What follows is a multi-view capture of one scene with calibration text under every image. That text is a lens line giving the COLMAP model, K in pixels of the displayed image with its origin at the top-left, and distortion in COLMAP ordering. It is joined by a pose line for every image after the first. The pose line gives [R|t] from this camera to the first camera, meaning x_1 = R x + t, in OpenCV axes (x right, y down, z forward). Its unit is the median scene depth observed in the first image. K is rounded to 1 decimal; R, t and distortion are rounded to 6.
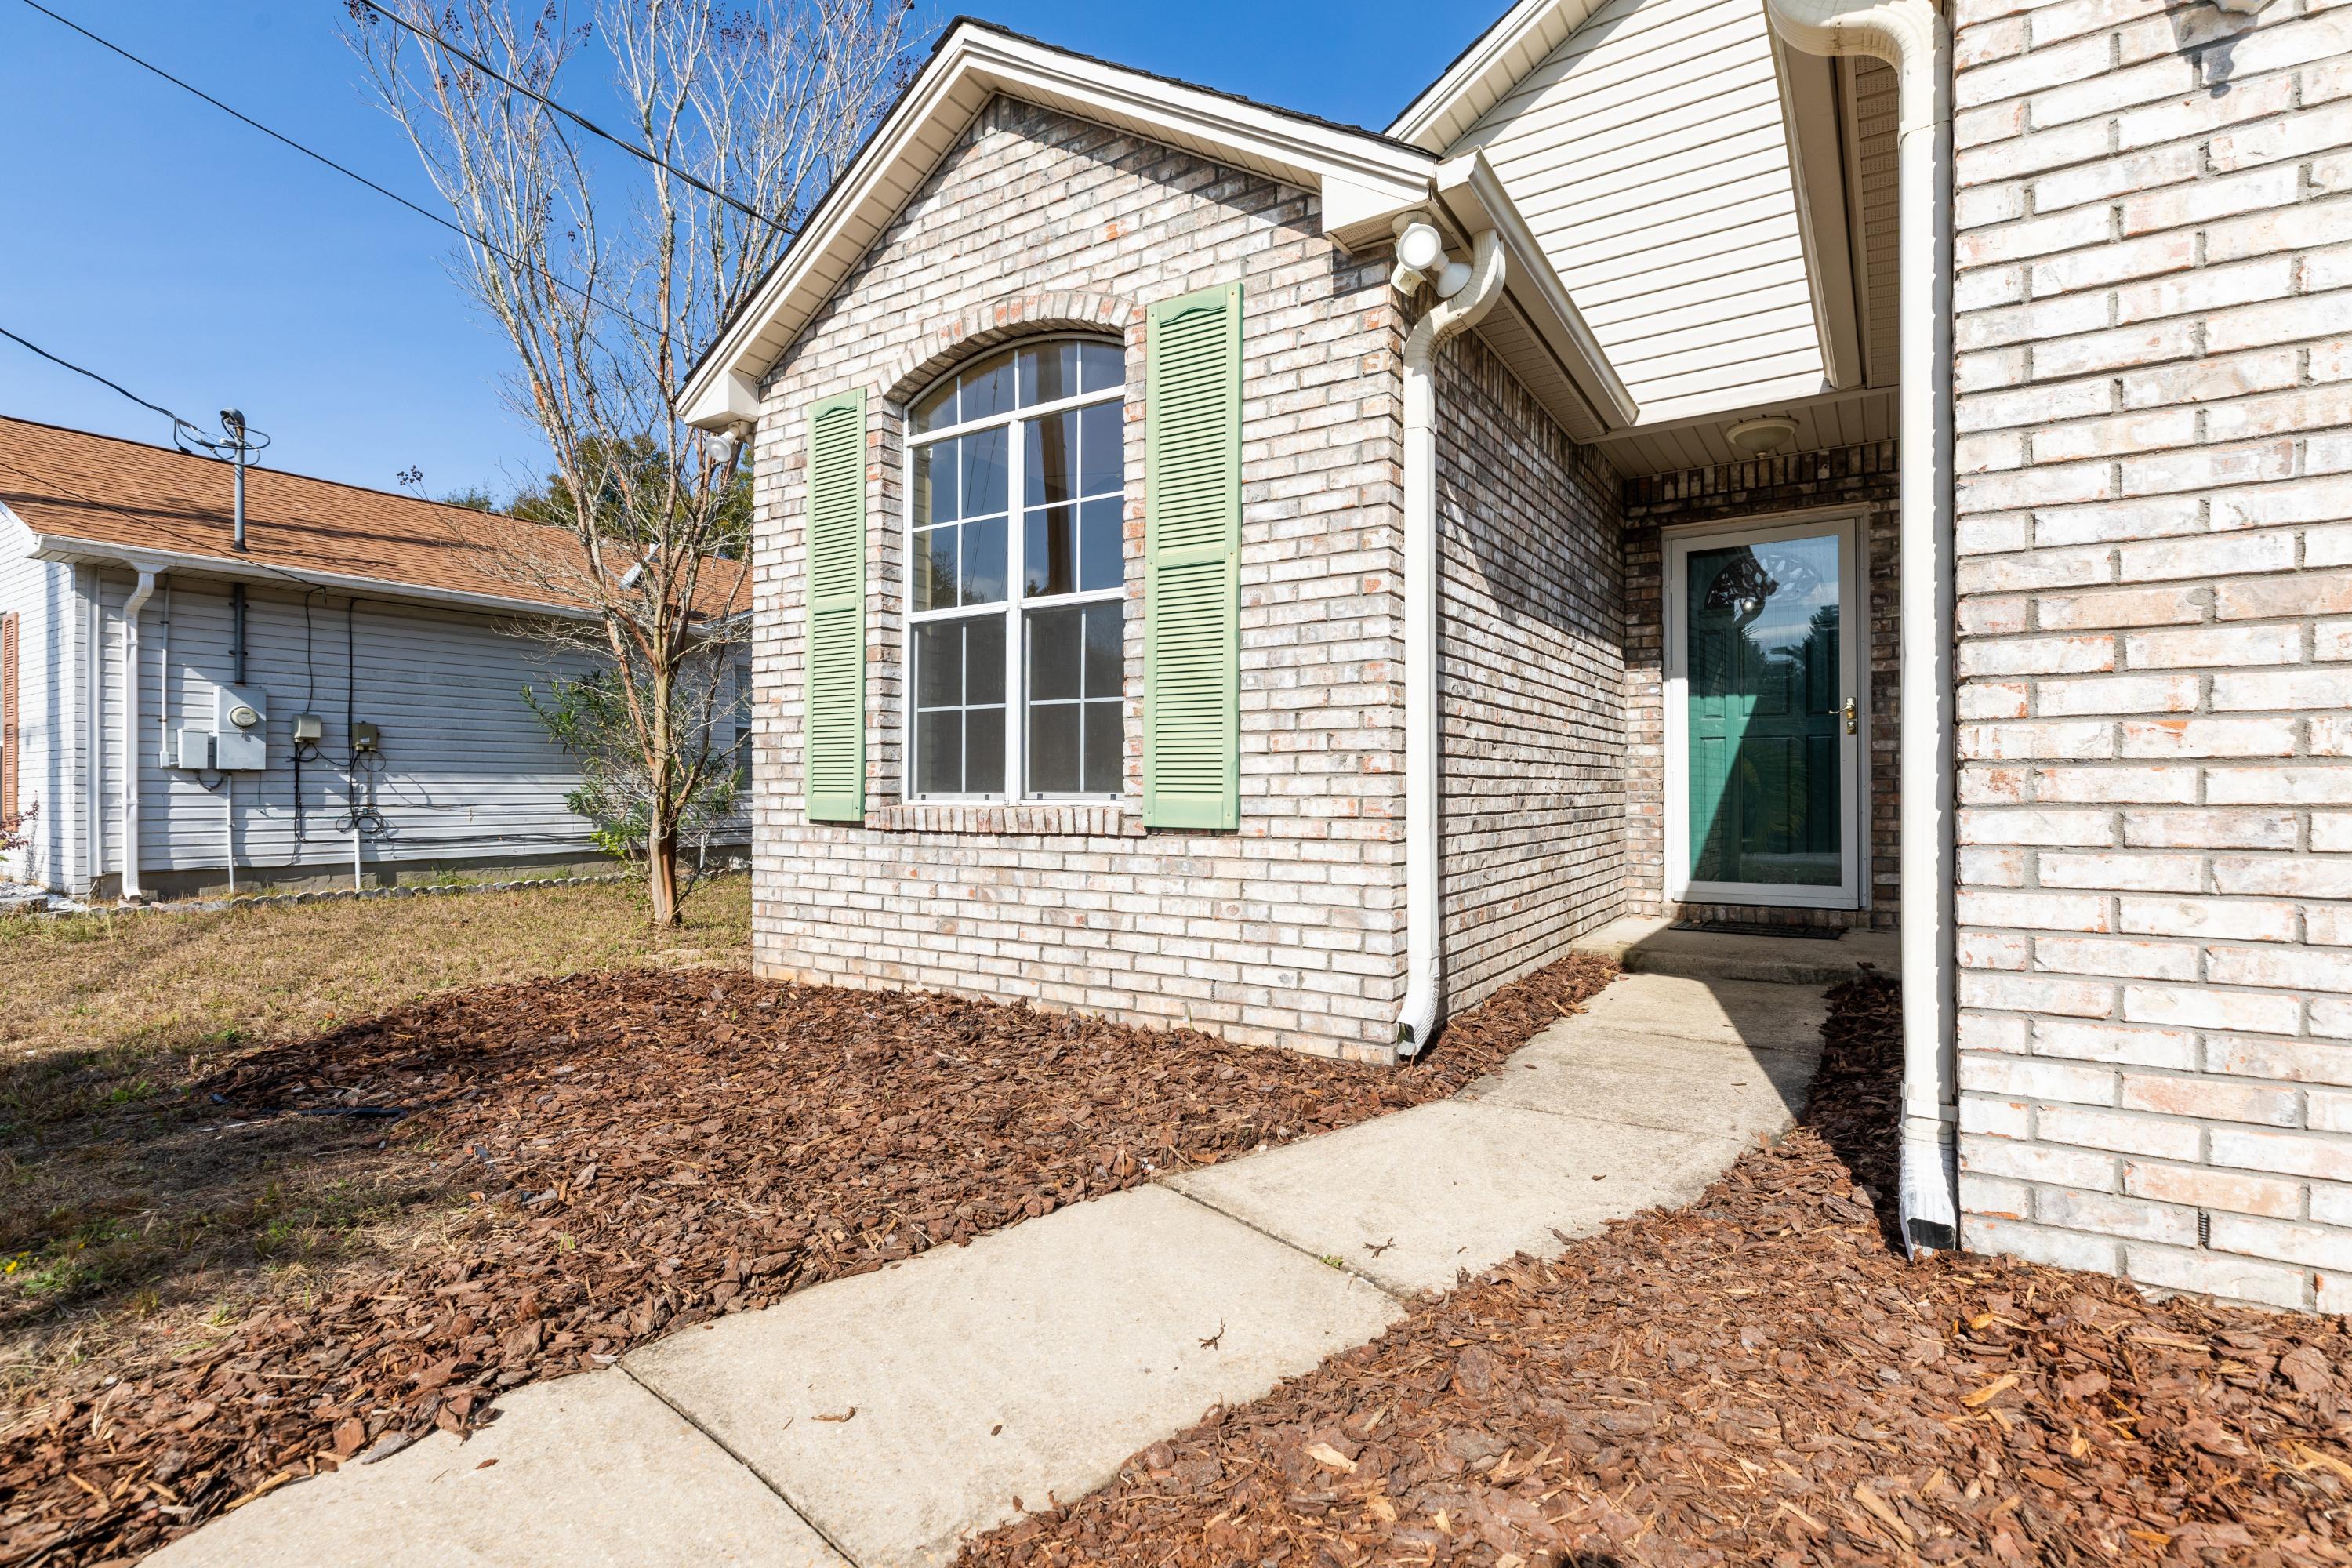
lens RADIAL K [[1111.8, 0, 1184.3], [0, 1111.8, 785.2], [0, 0, 1]] dist [-0.005287, -0.000652]
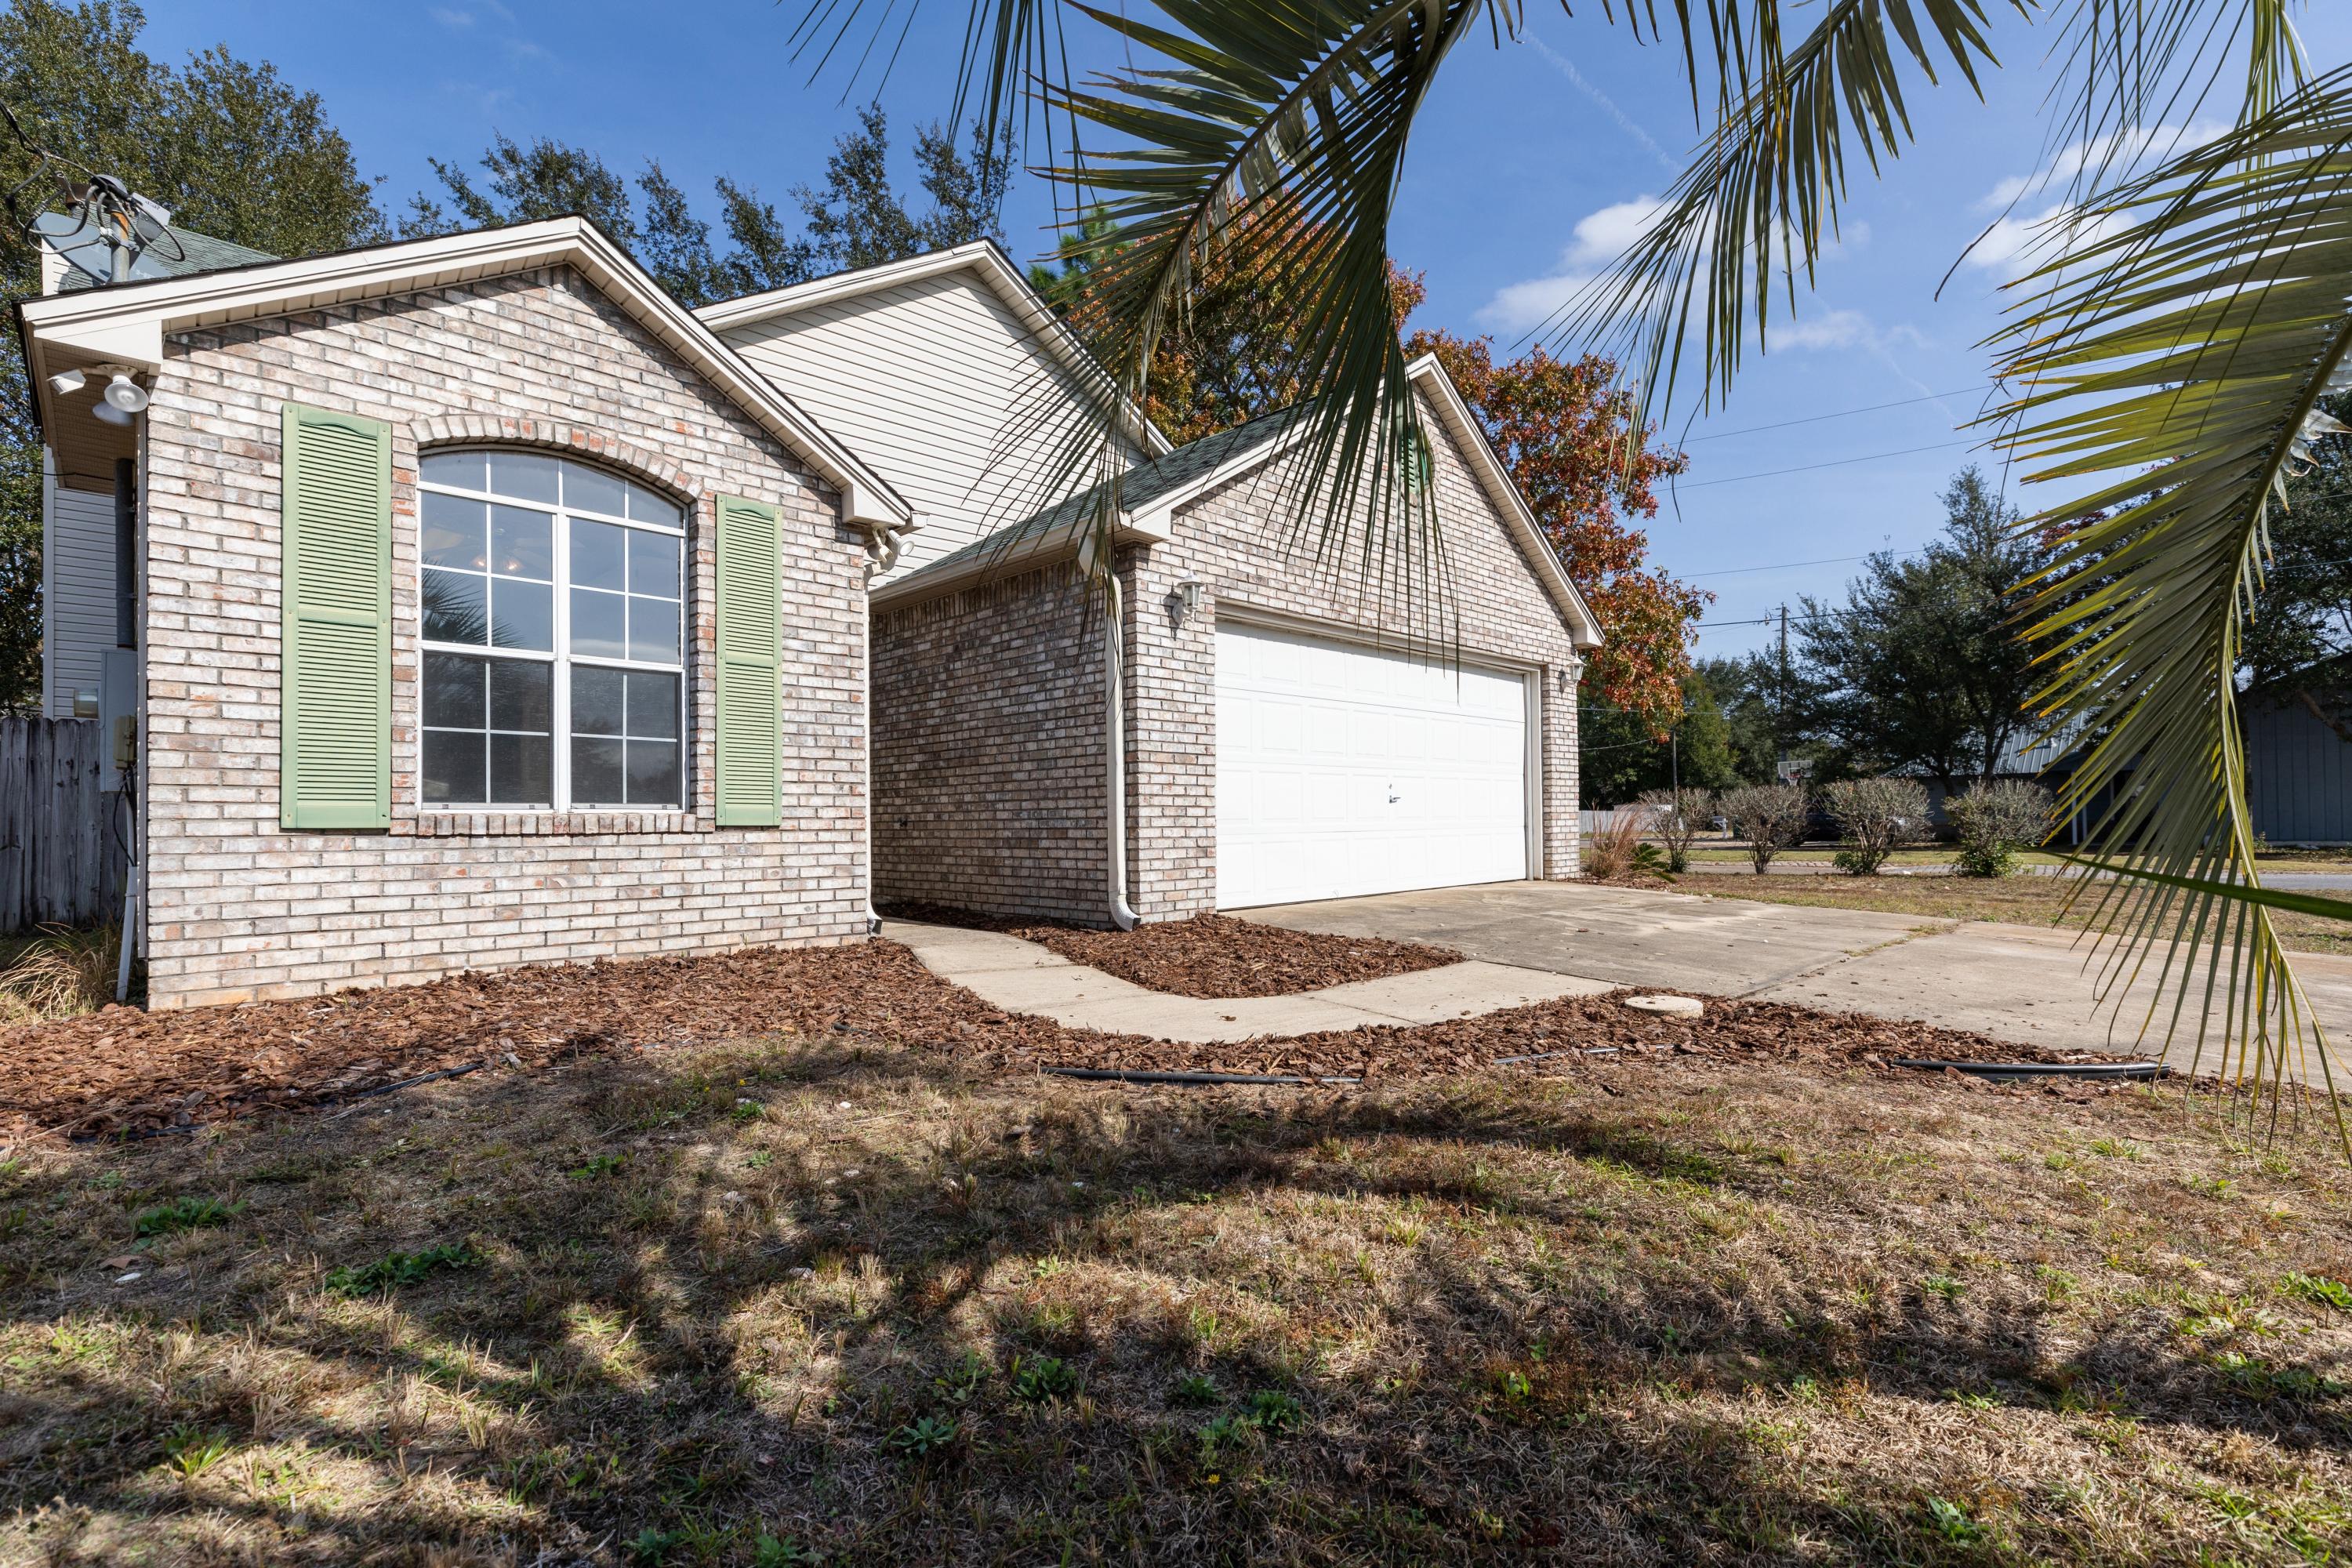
lens RADIAL K [[1061.3, 0, 1183.6], [0, 1061.3, 815.1], [0, 0, 1]] dist [0.000013, -0.000243]
pose [[0.210960, 0.009870, 0.977445, -1.300514], [0.006960, 0.999909, -0.011599, 0.042729], [-0.977470, 0.009250, 0.210872, 0.043918]]
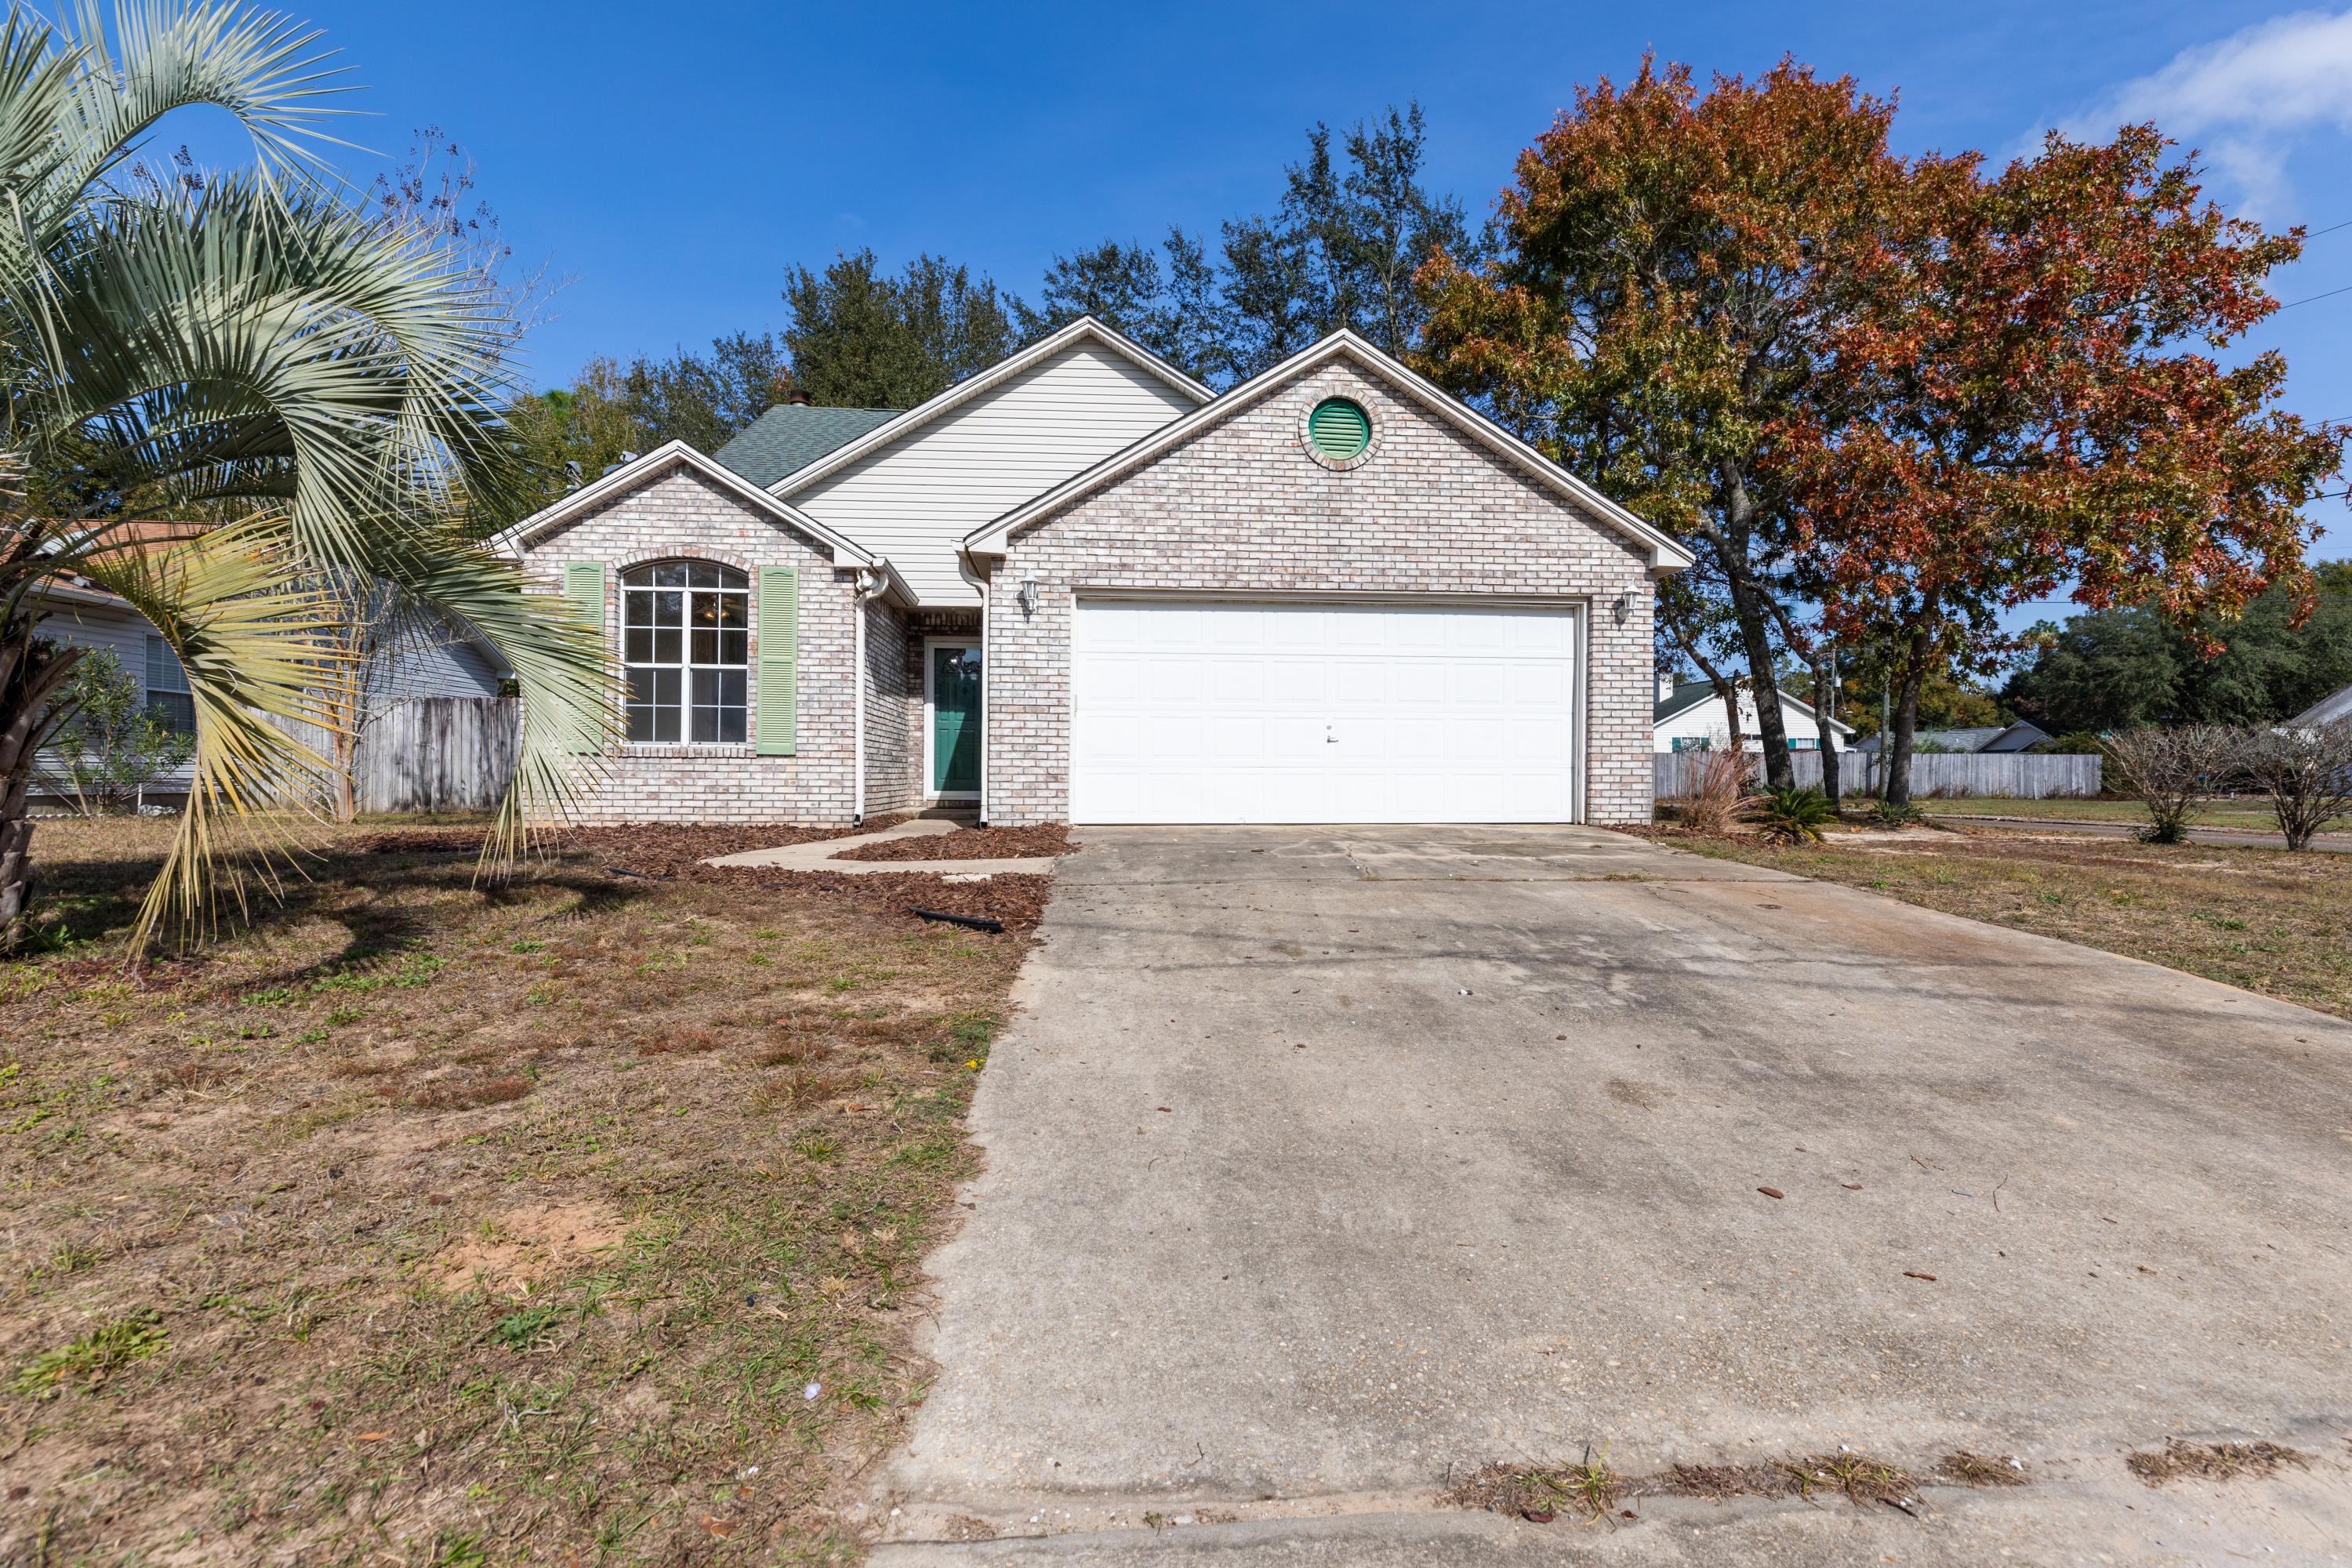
lens RADIAL K [[1111.8, 0, 1184.3], [0, 1111.8, 785.2], [0, 0, 1]] dist [-0.005287, -0.000652]
pose [[0.787938, 0.004499, 0.615739, -0.868847], [-0.011919, 0.999897, 0.007947, 0.076786], [-0.615640, -0.013601, 0.787910, -1.778248]]
